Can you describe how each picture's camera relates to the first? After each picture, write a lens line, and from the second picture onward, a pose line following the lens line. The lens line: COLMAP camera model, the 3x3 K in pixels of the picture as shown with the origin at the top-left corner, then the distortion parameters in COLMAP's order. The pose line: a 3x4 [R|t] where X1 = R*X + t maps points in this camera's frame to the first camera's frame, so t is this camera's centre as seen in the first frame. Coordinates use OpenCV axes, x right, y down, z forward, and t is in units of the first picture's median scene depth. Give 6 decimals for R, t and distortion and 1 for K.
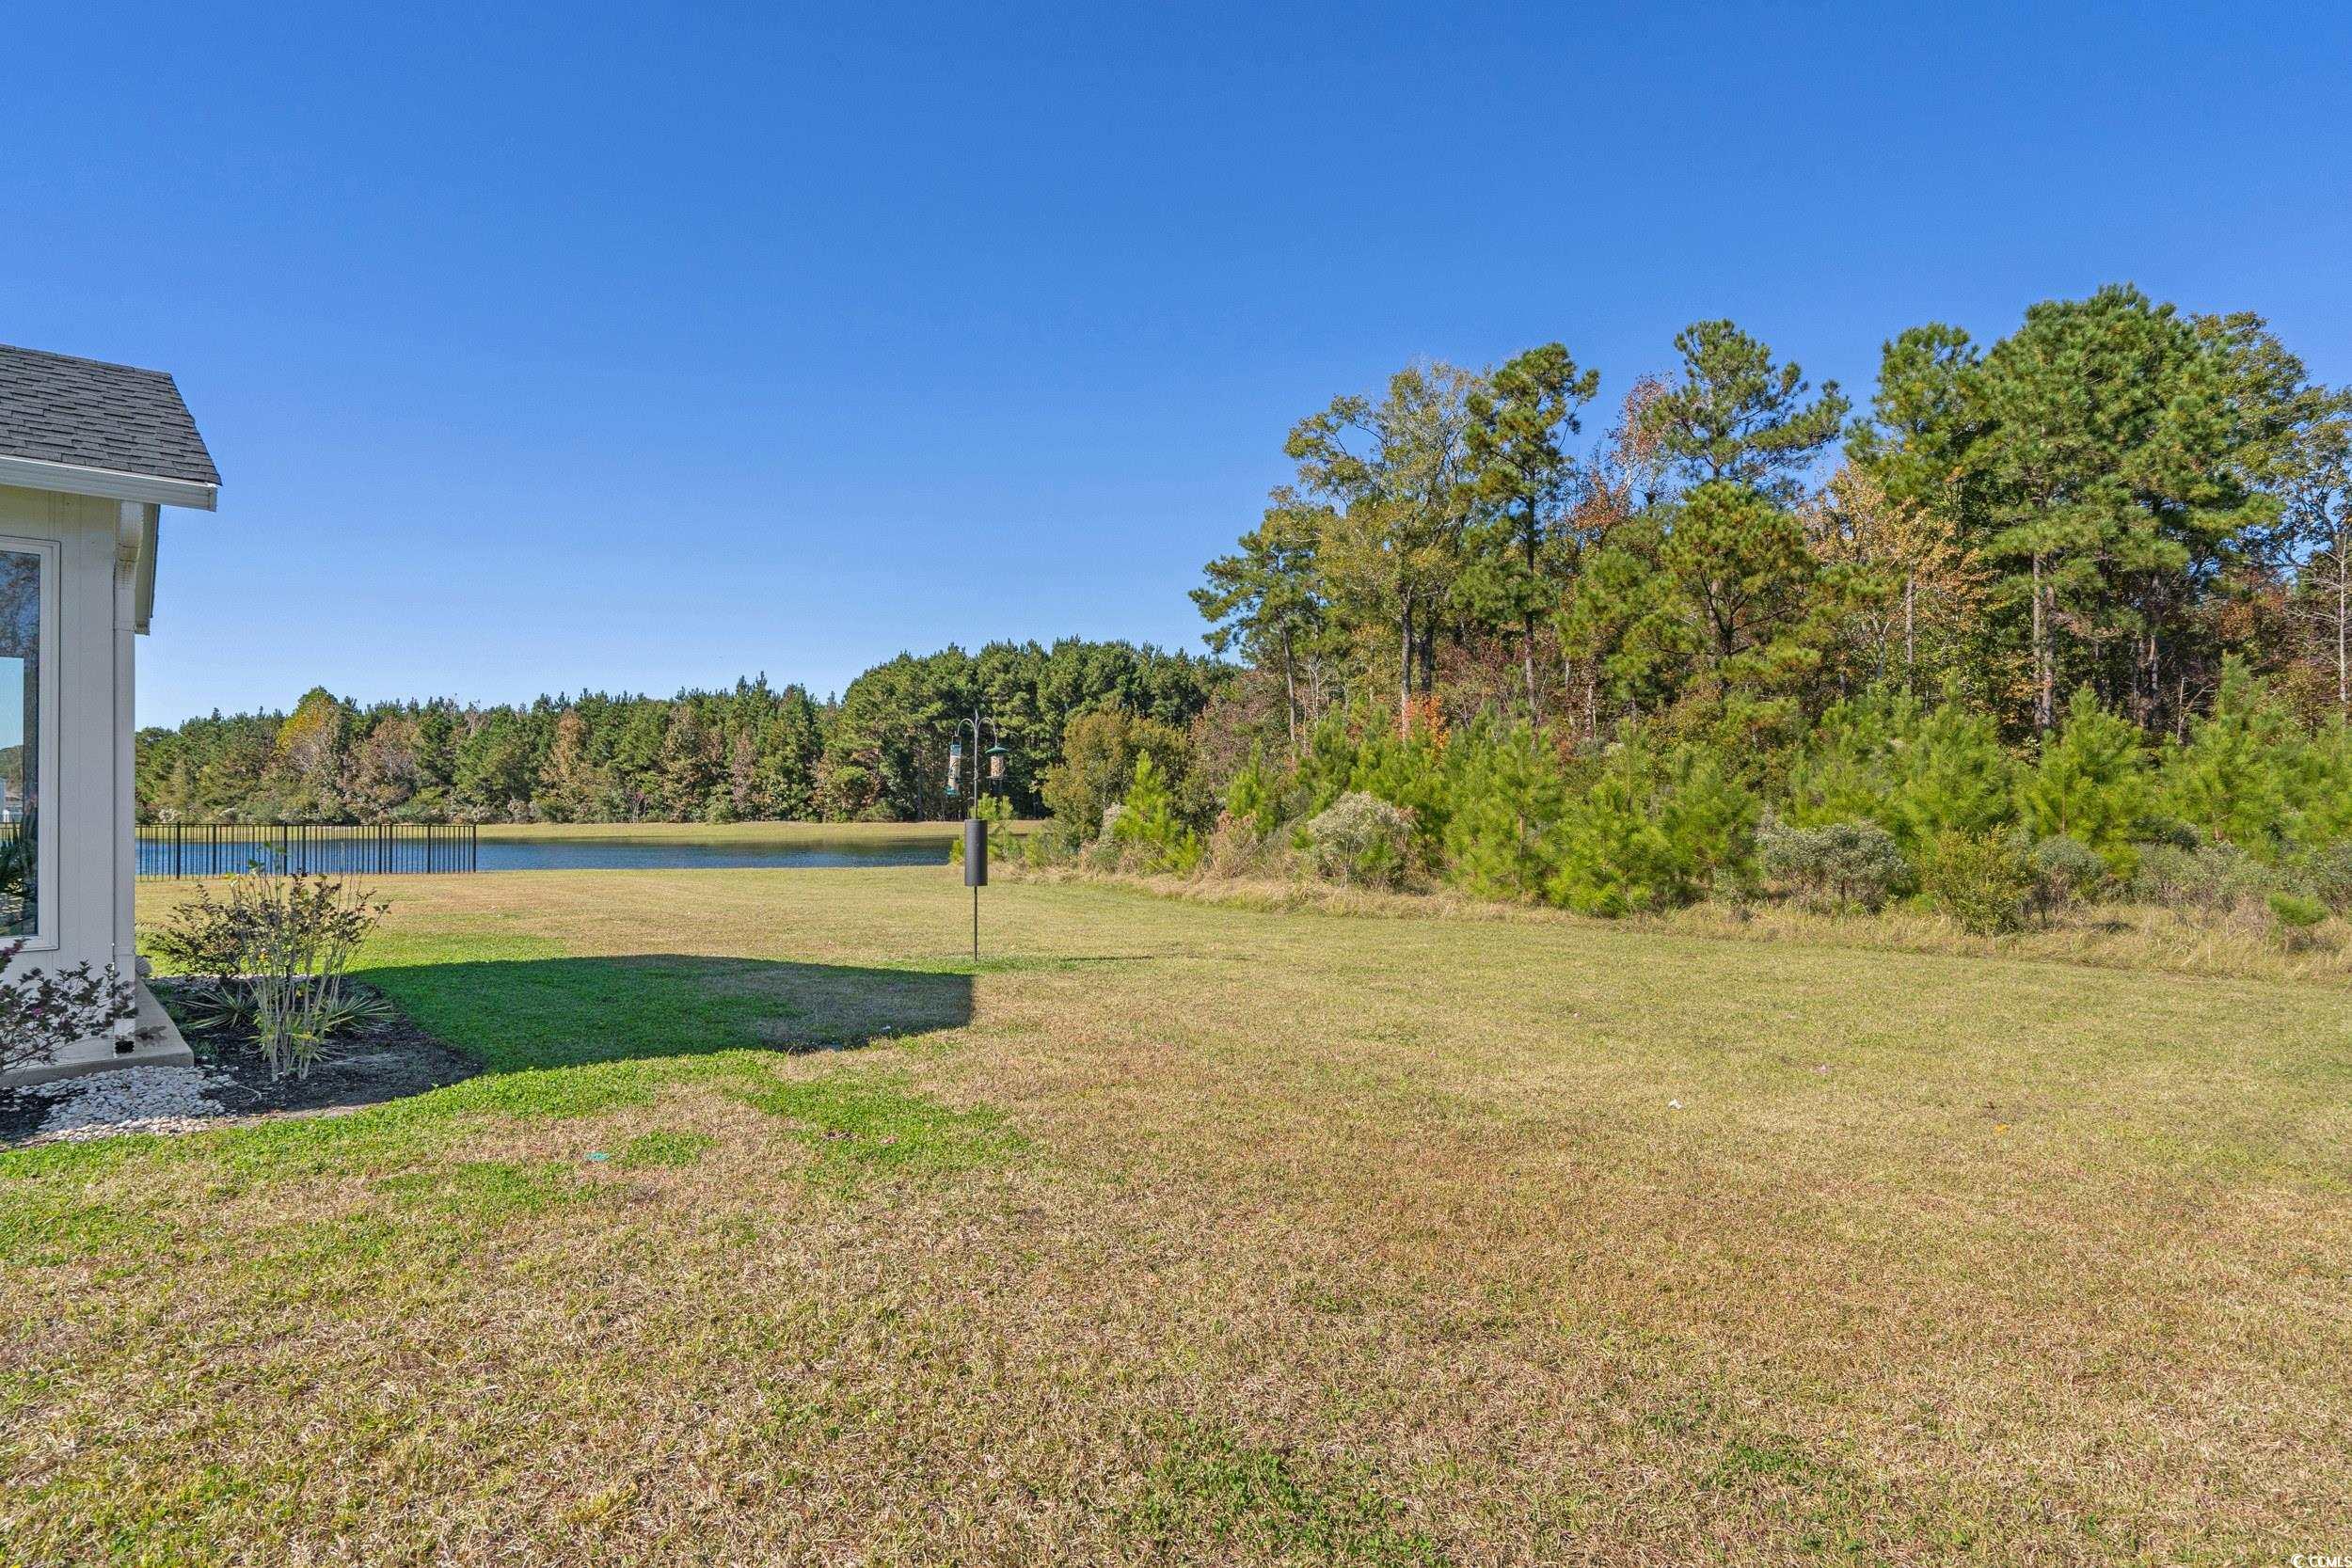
lens RADIAL K [[1166.8, 0, 1173.3], [0, 1166.8, 803.0], [0, 0, 1]] dist [0.006255, -0.001113]
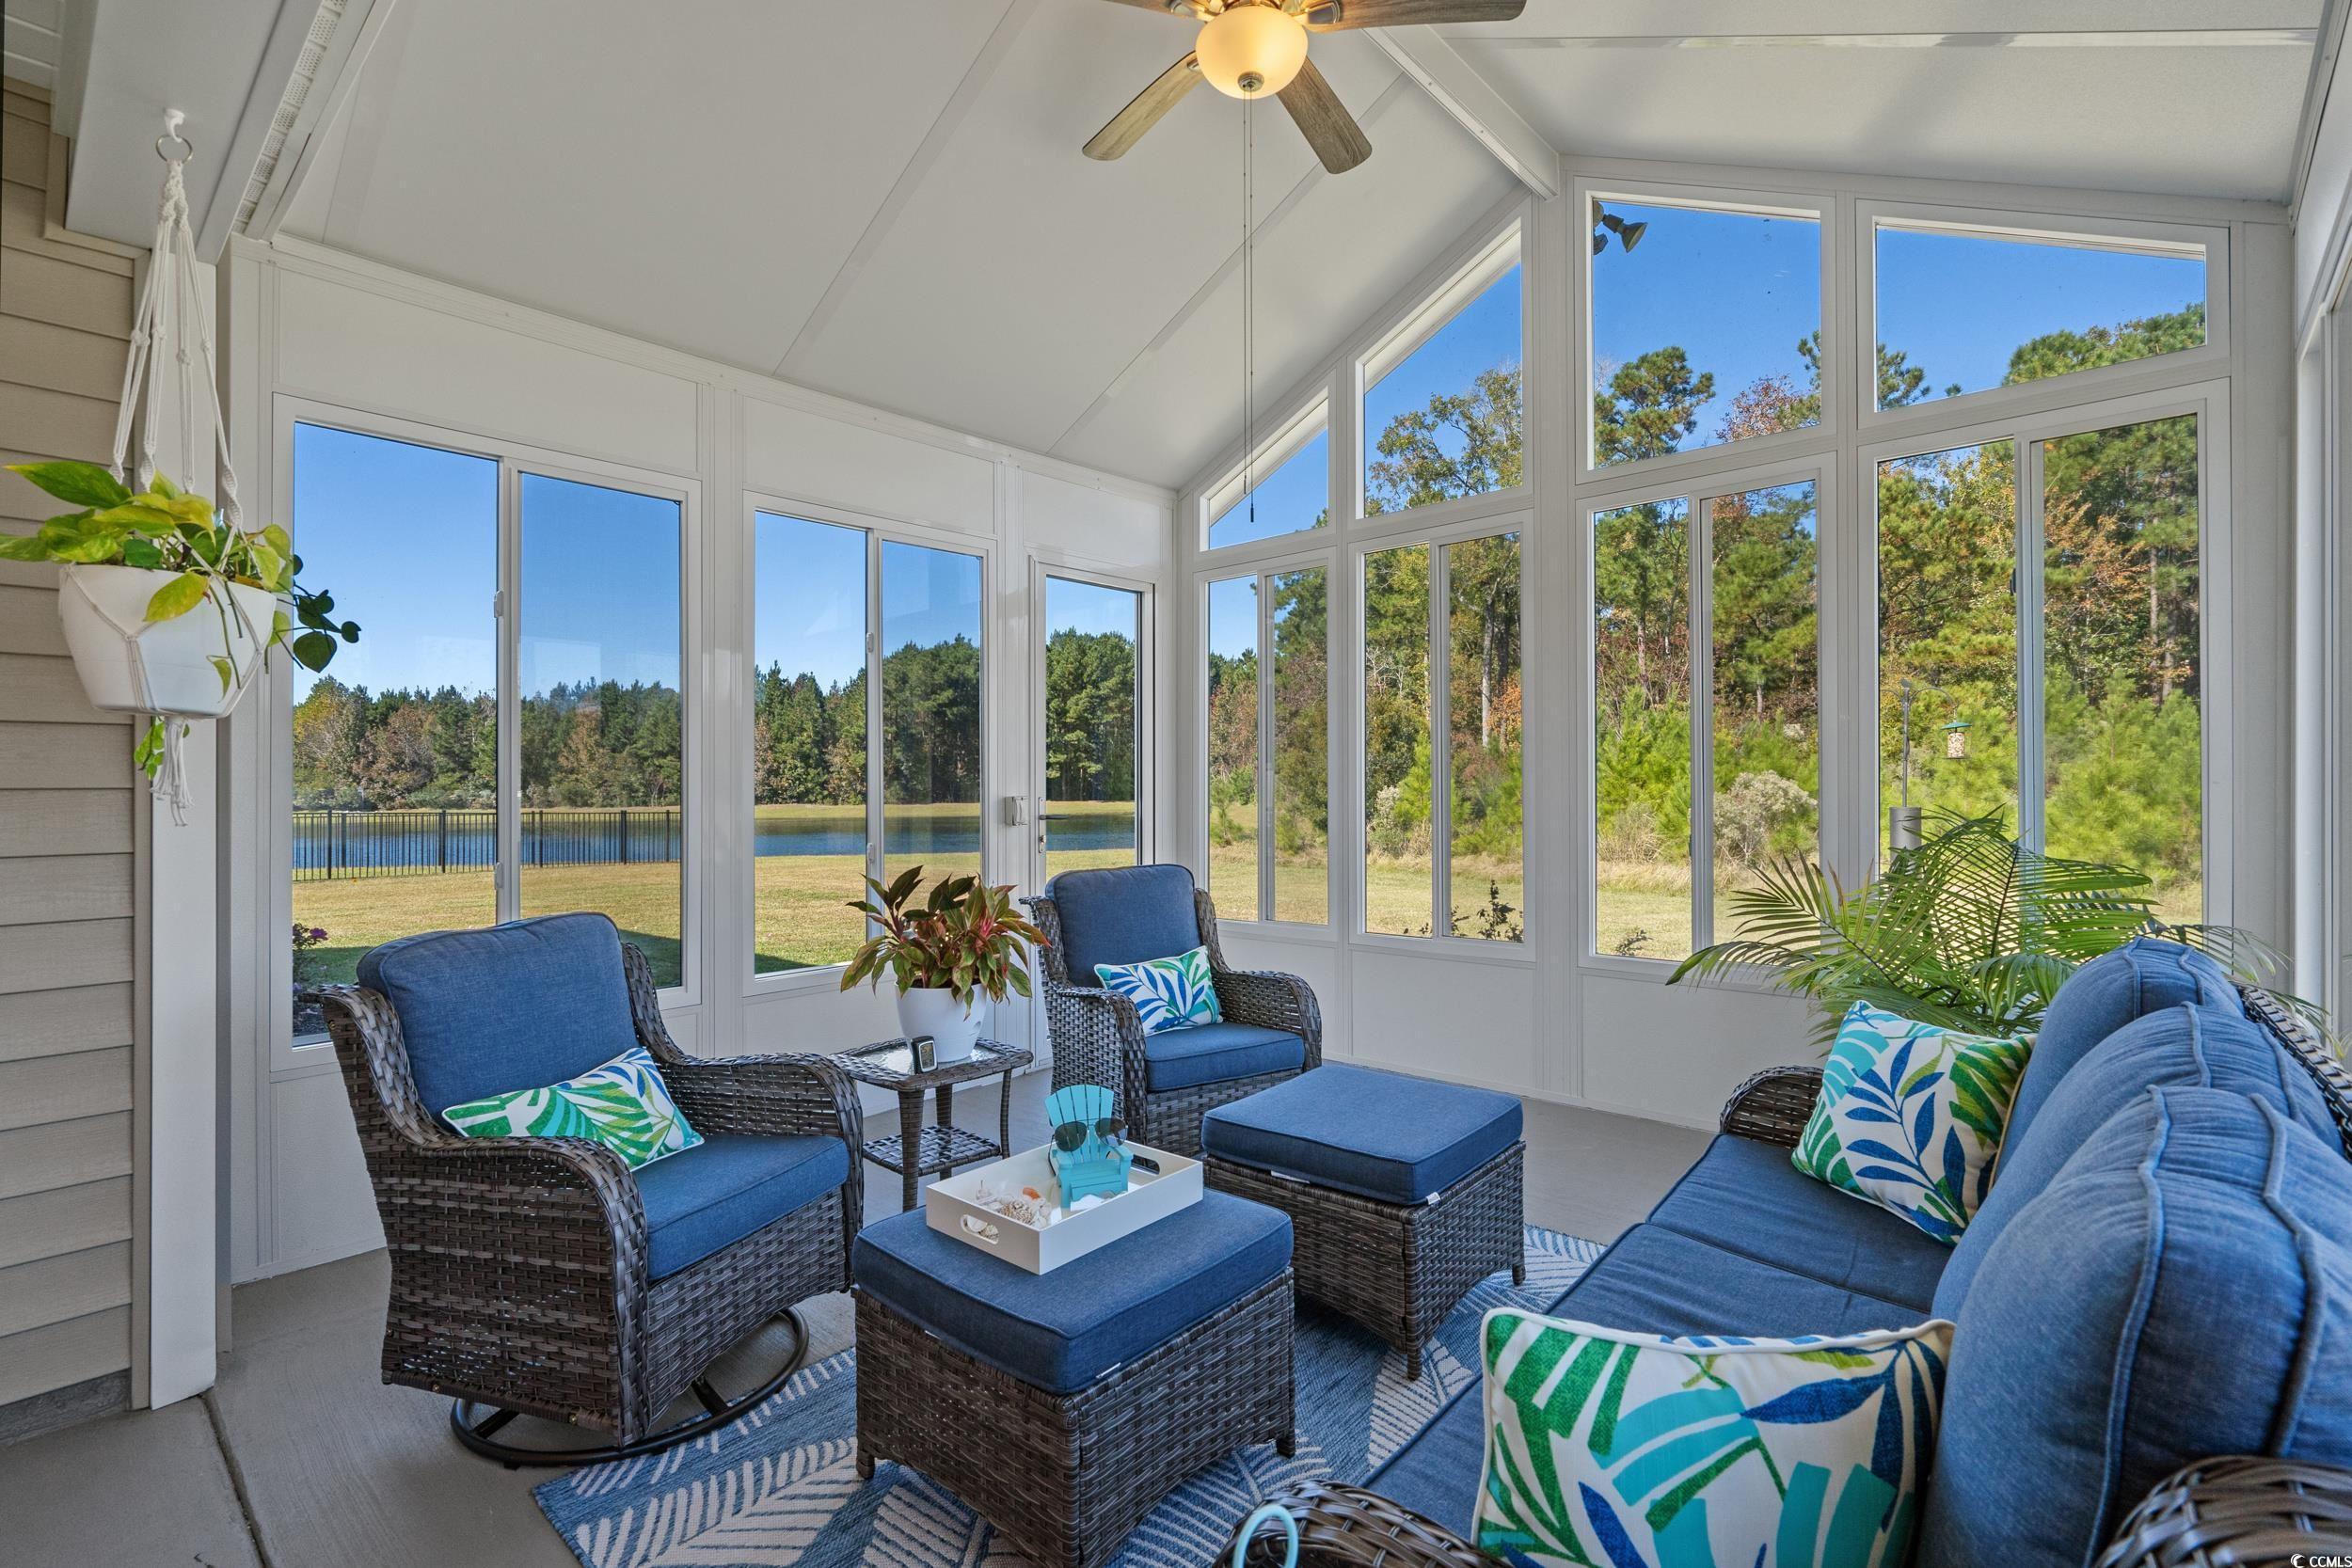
lens RADIAL K [[1070.0, 0, 1174.6], [0, 1070.0, 787.0], [0, 0, 1]] dist [-0.002589, 0.000780]
pose [[0.997750, -0.005723, 0.066796, -0.062116], [0.005577, 0.999982, 0.002377, 0.000056], [-0.066808, -0.001999, 0.997764, 0.020698]]
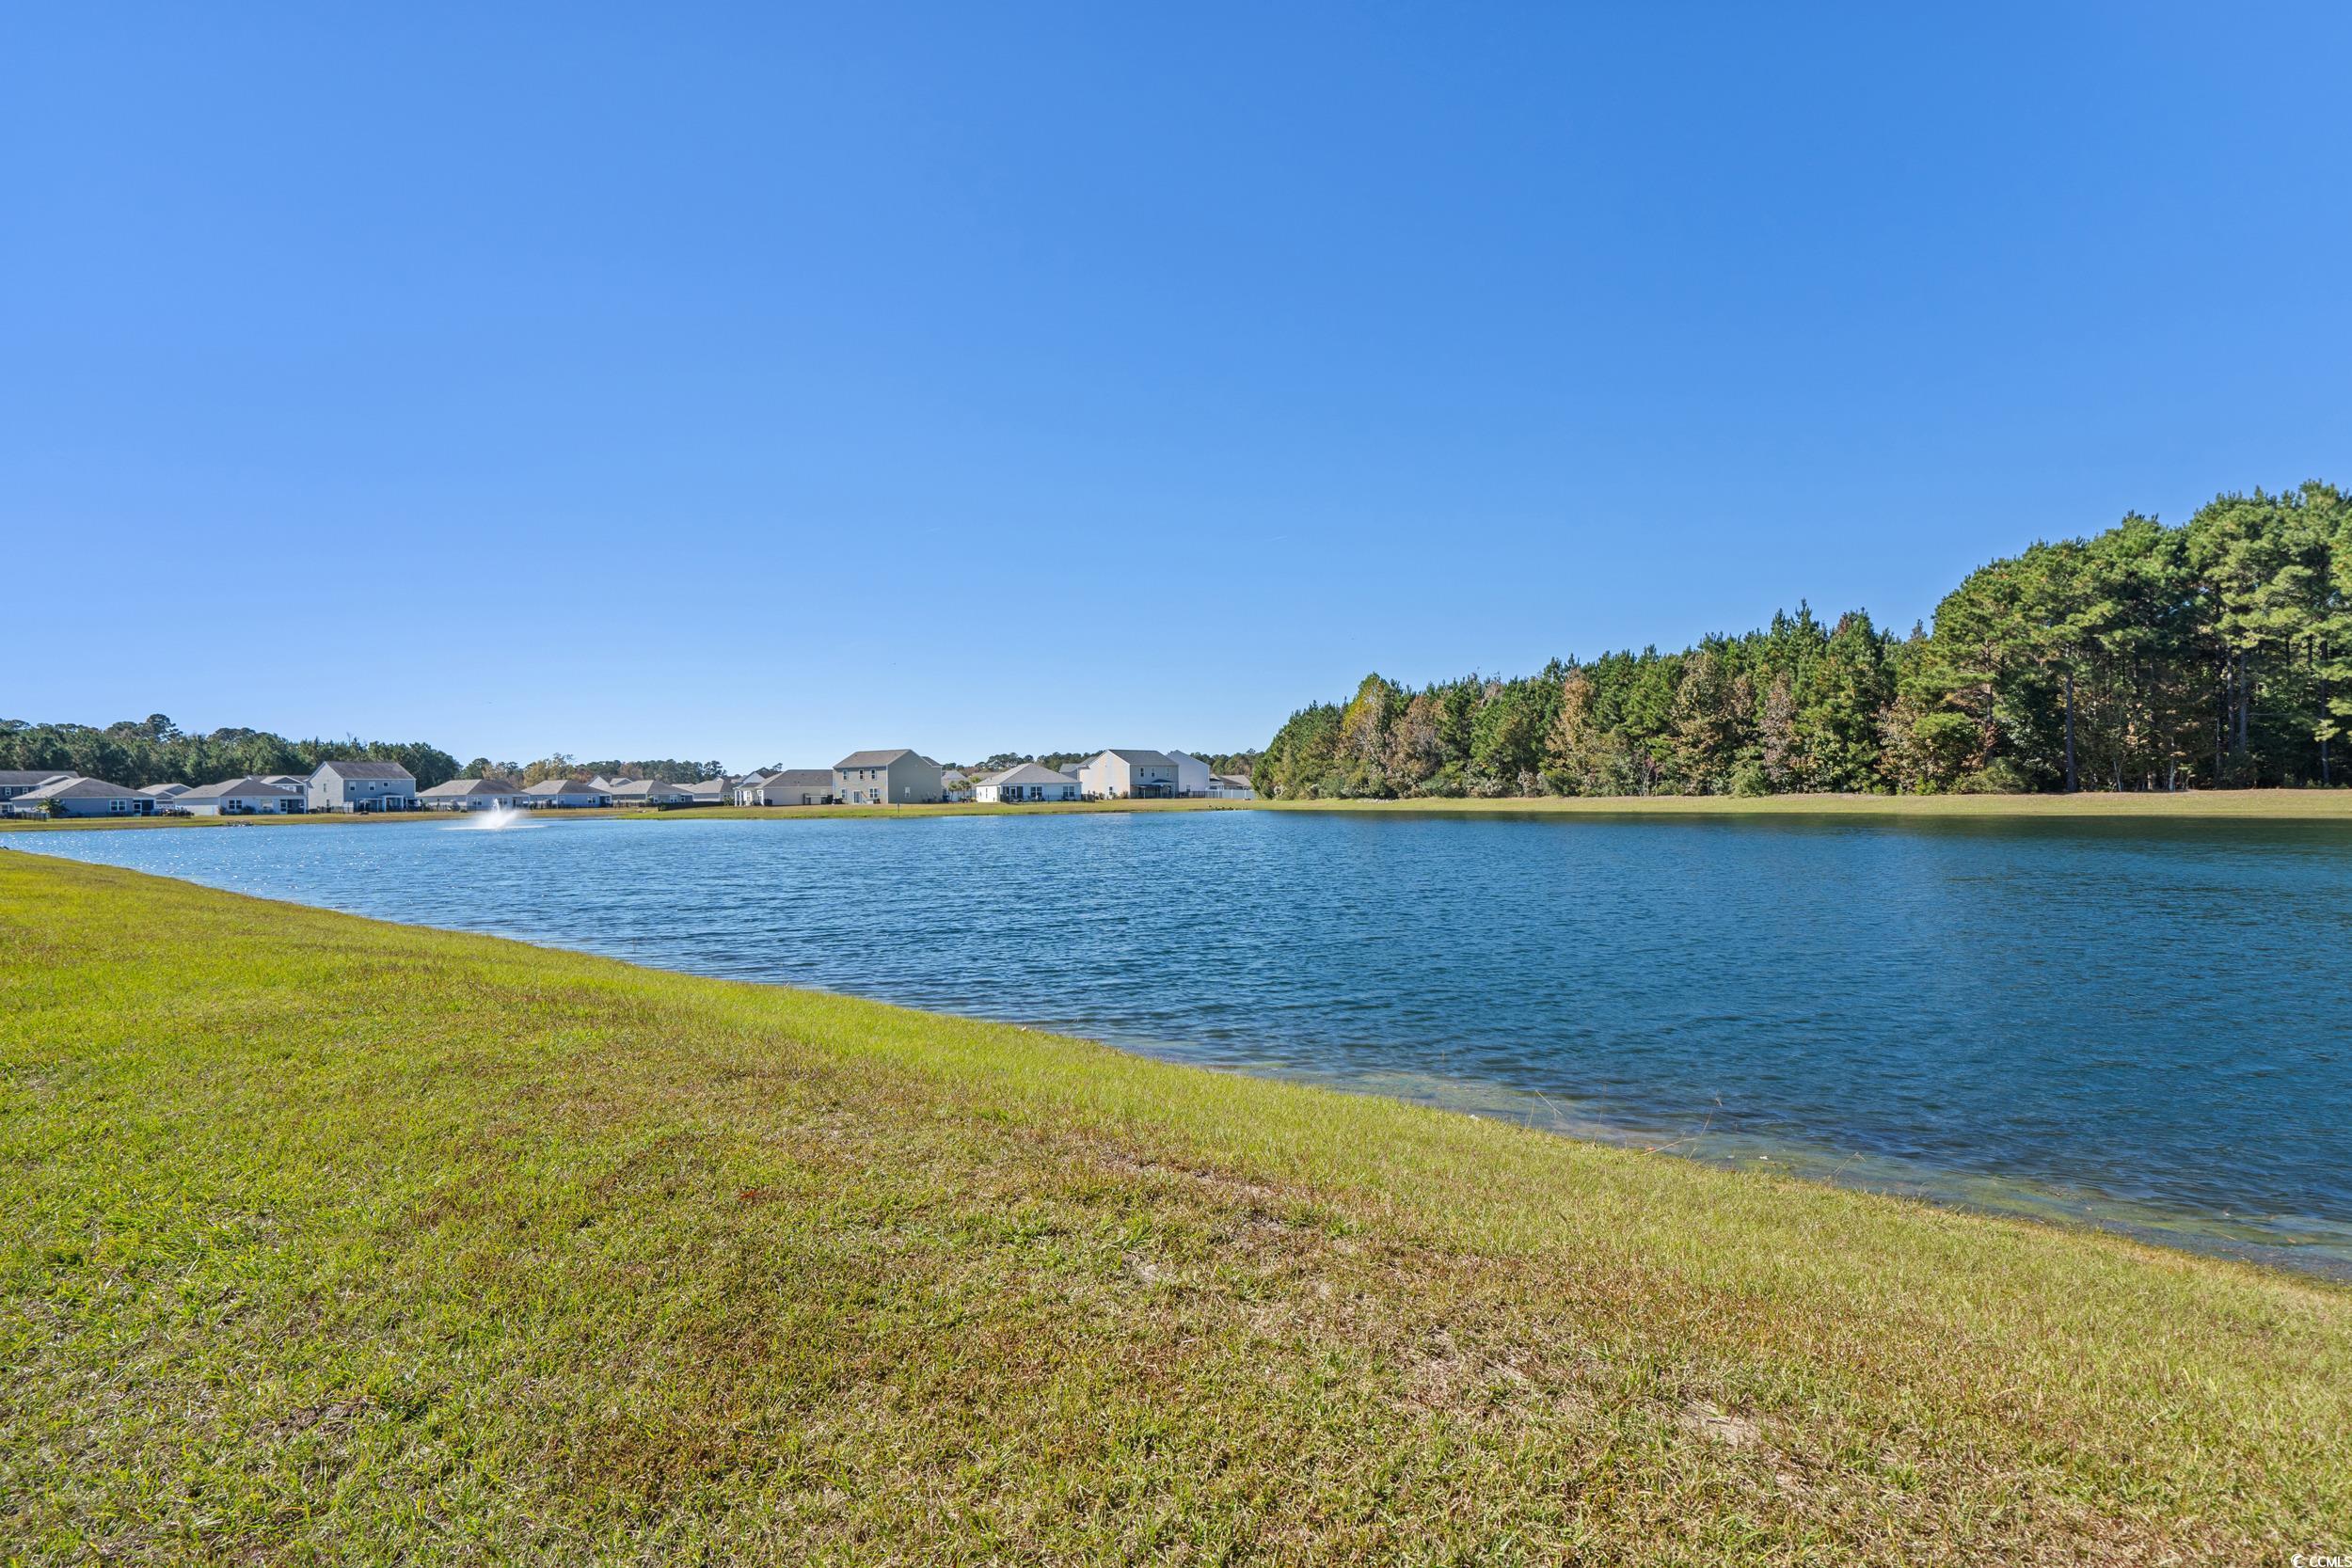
lens RADIAL K [[1070.0, 0, 1170.0], [0, 1070.0, 781.6], [0, 0, 1]] dist [-0.002589, 0.000780]
pose [[0.613876, -0.013111, -0.789294, -0.056531], [0.015696, 0.999867, -0.004401, 0.004618], [0.789246, -0.009687, 0.614000, 0.243885]]
